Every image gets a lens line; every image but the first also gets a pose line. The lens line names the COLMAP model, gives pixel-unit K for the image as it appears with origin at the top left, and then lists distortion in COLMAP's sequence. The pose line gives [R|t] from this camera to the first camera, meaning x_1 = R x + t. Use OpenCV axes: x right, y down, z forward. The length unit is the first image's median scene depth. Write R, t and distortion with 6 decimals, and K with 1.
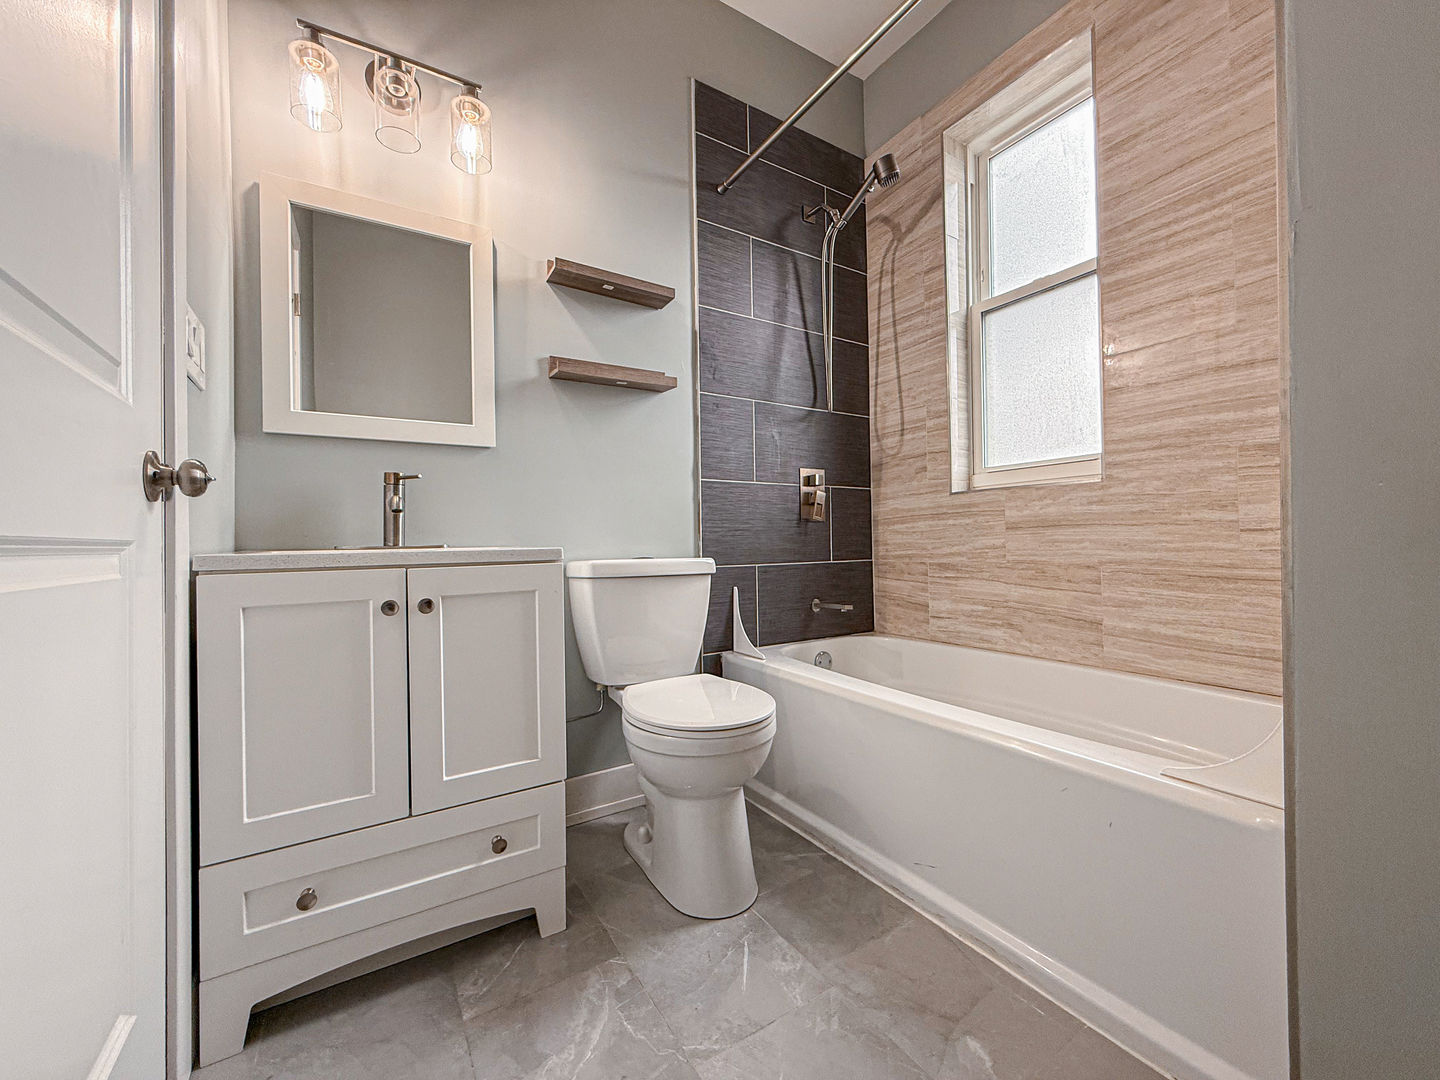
lens RADIAL K [[575.3, 0, 714.0], [0, 575.3, 538.3], [0, 0, 1]] dist [0.000654, 0.000381]
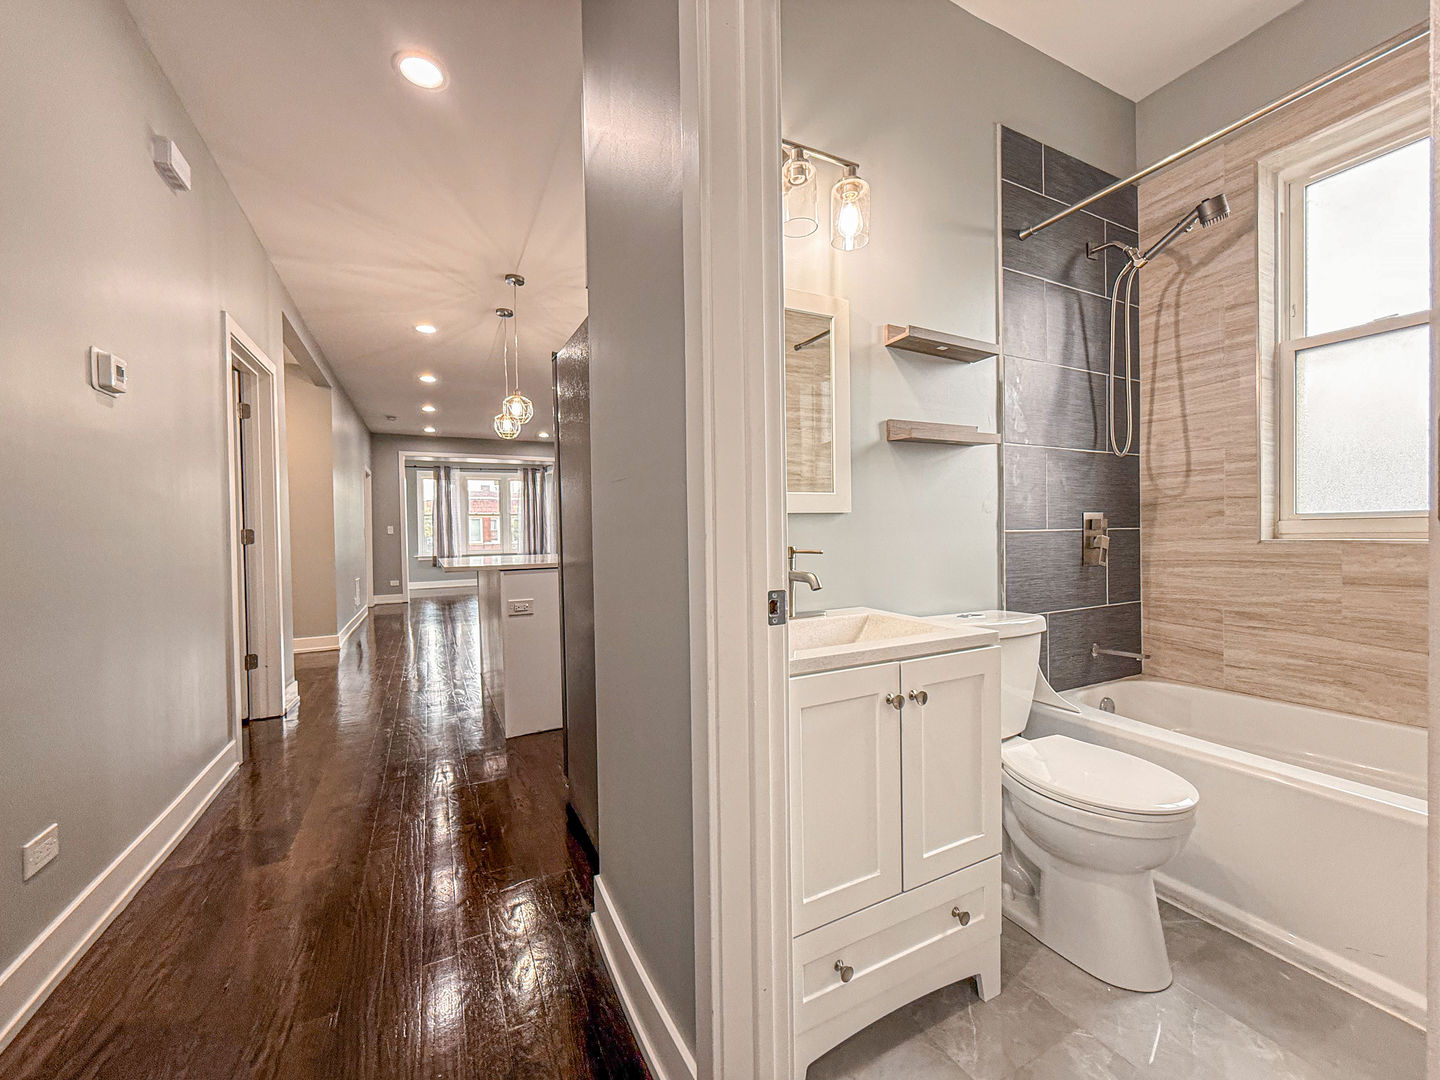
lens RADIAL K [[575.3, 0, 714.0], [0, 575.3, 538.3], [0, 0, 1]] dist [0.000654, 0.000381]
pose [[0.996278, 0.001259, -0.086185, -0.404047], [0.000892, 0.999689, 0.024916, -0.103933], [0.086189, -0.024900, 0.995968, -0.041495]]
